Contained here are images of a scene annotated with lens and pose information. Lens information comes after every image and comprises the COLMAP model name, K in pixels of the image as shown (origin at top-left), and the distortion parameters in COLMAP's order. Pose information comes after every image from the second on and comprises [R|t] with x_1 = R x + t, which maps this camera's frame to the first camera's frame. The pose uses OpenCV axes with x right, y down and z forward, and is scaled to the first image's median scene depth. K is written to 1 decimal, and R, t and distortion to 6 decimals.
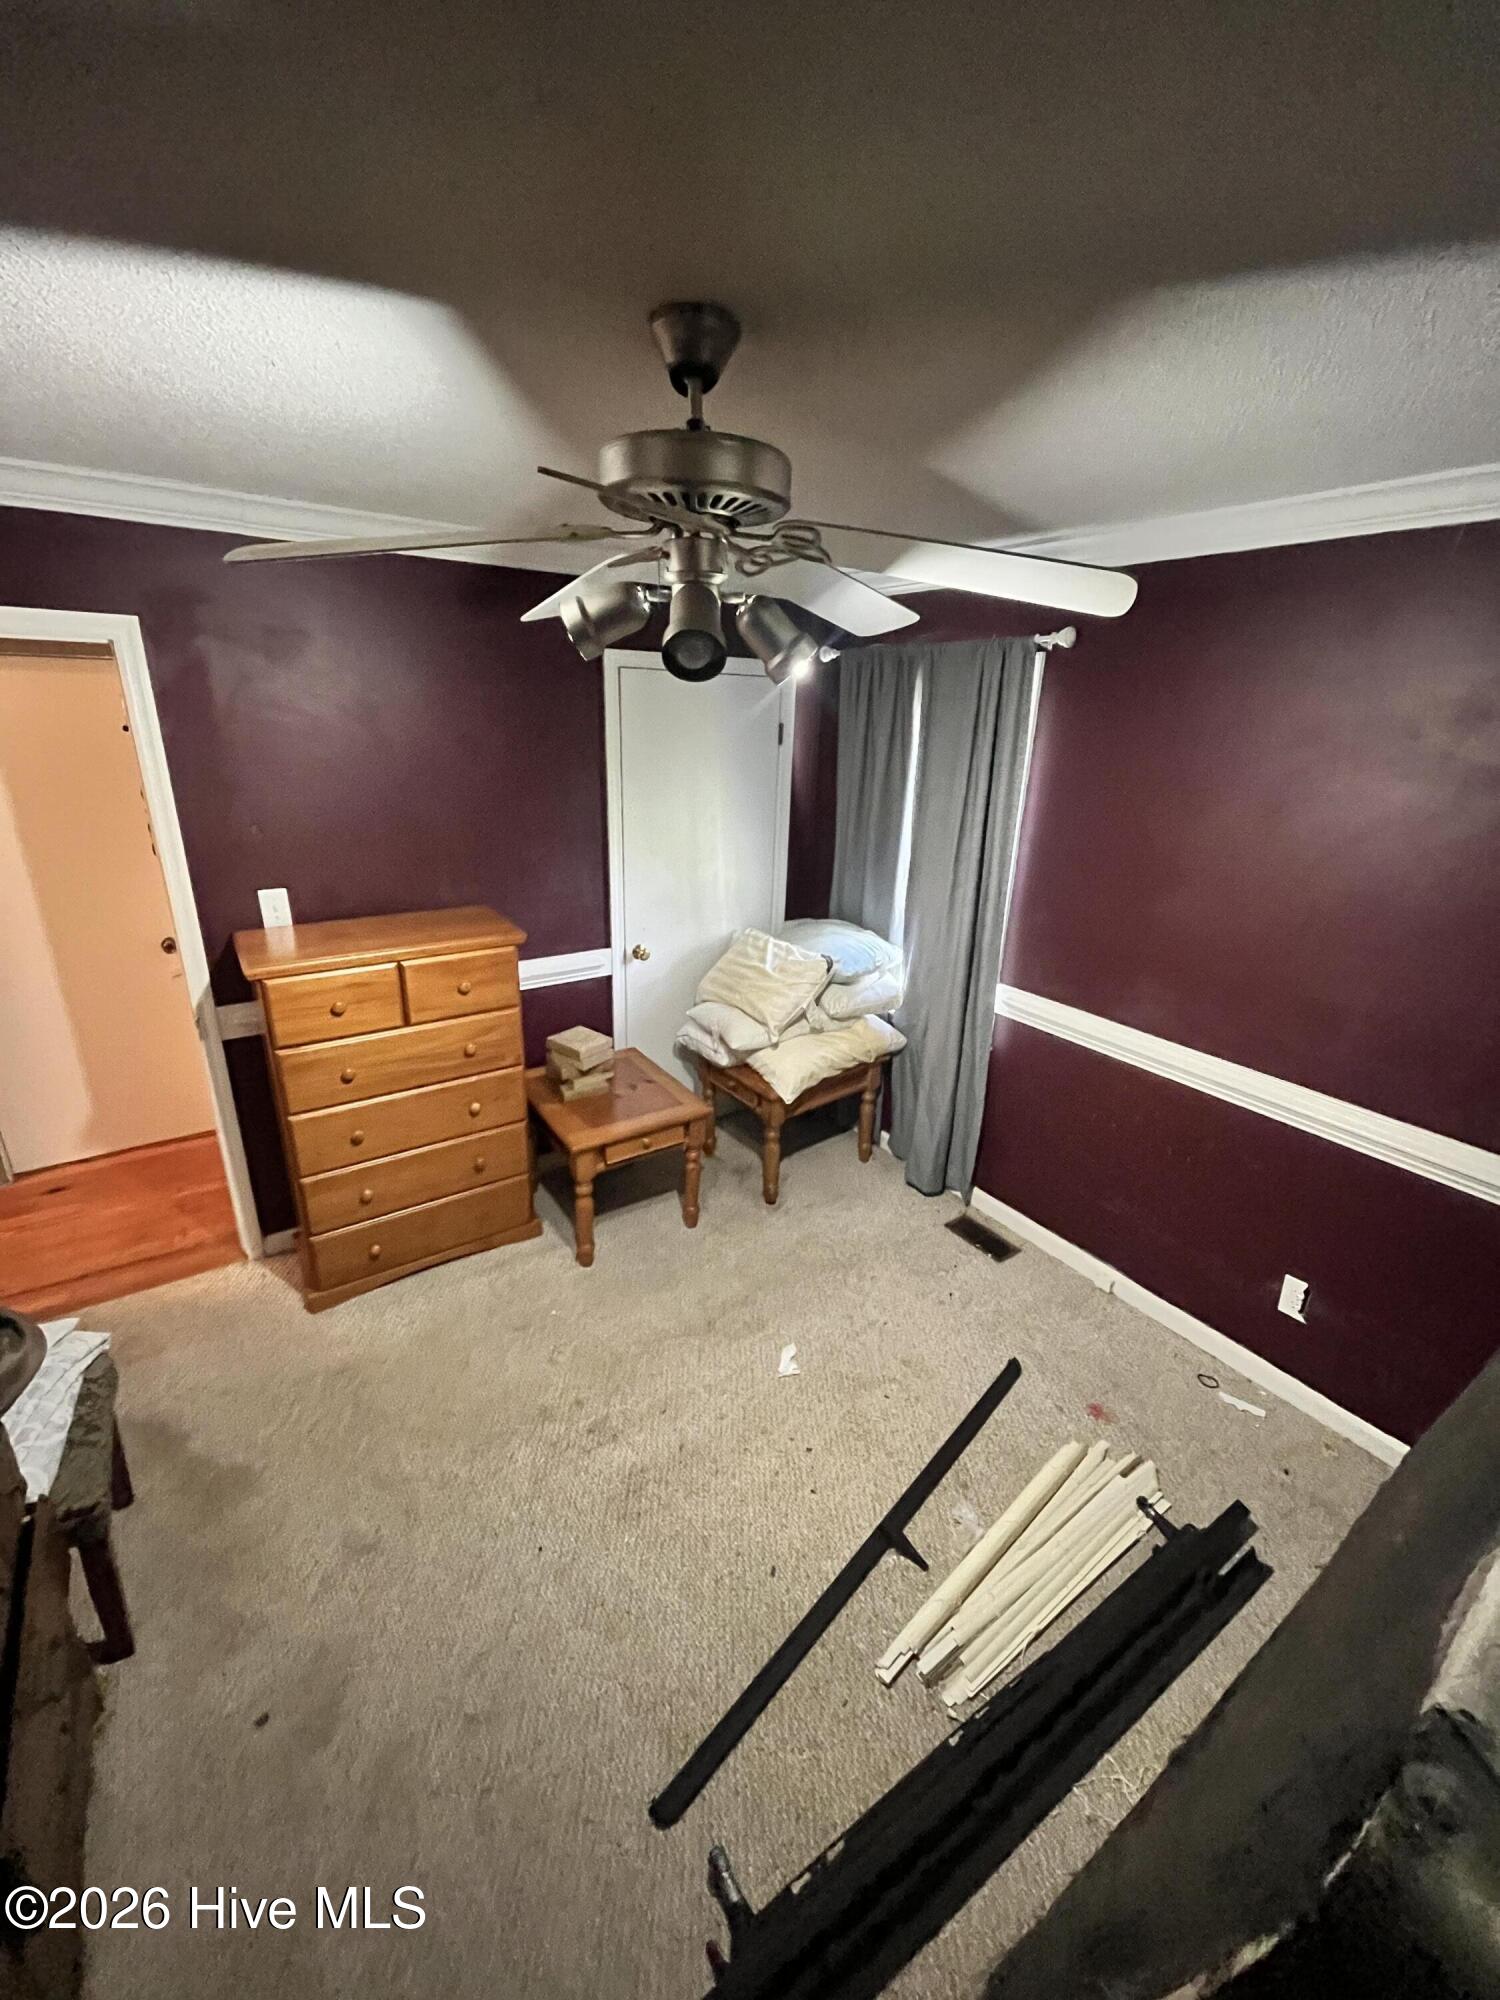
lens RADIAL K [[808.3, 0, 750.0], [0, 808.3, 1000.0], [0, 0, 1]] dist [0.002330, 0.000291]
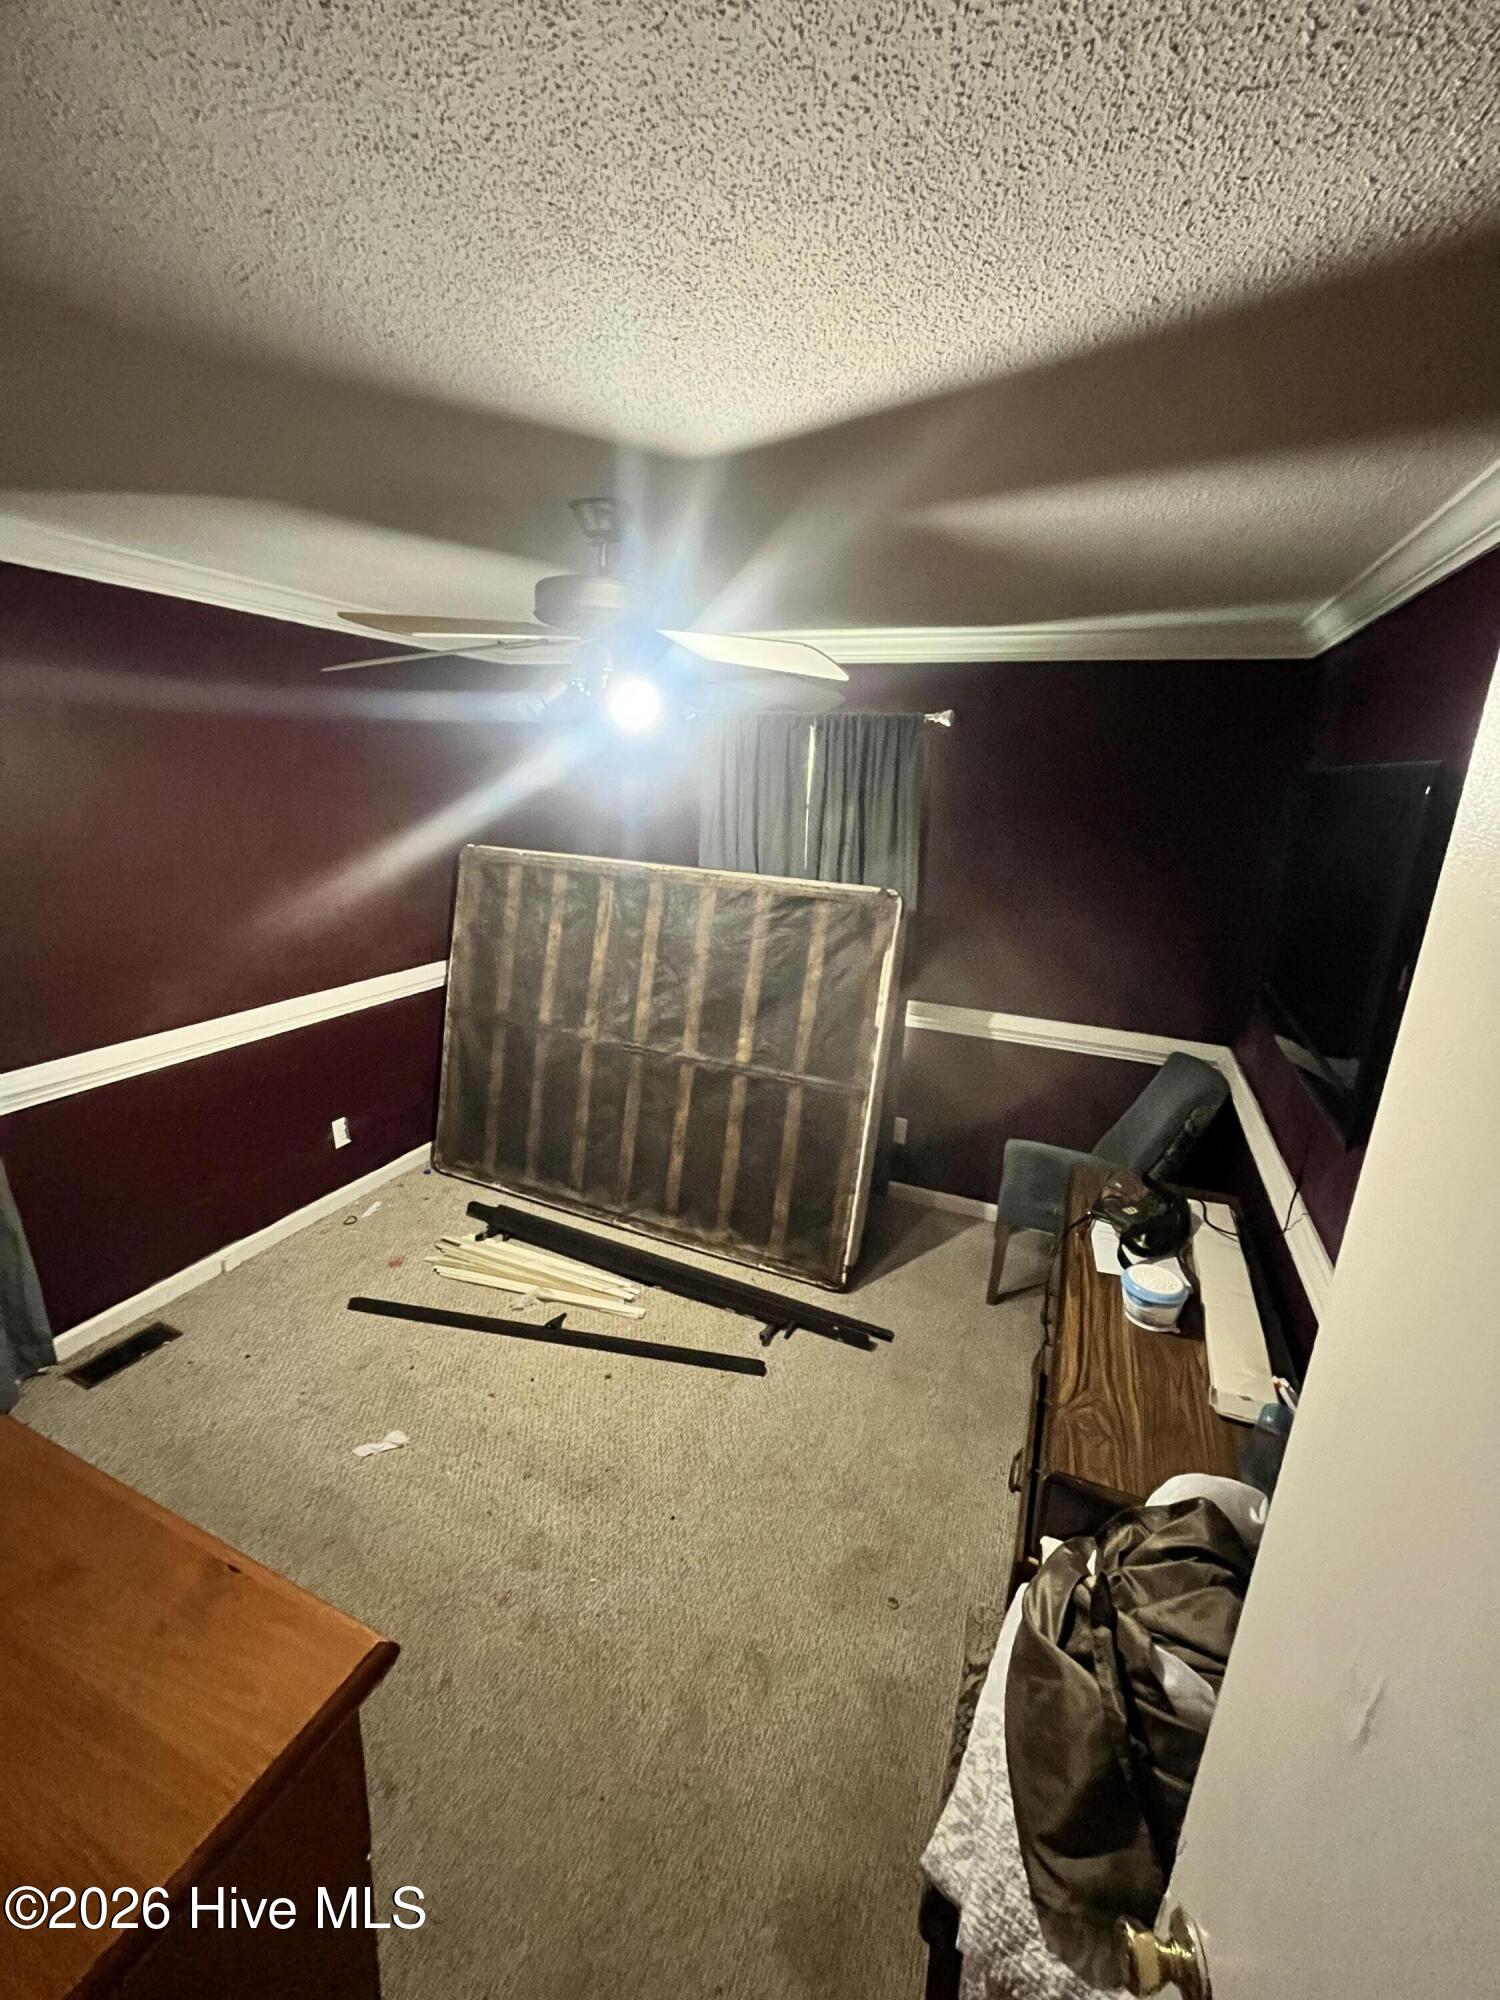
lens RADIAL K [[808.3, 0, 750.0], [0, 808.3, 1000.0], [0, 0, 1]] dist [0.002330, 0.000291]
pose [[-0.516880, -0.284344, 0.807455, -0.779332], [0.236666, 0.858999, 0.453993, -0.309659], [-0.822693, 0.425758, -0.376705, 0.800106]]
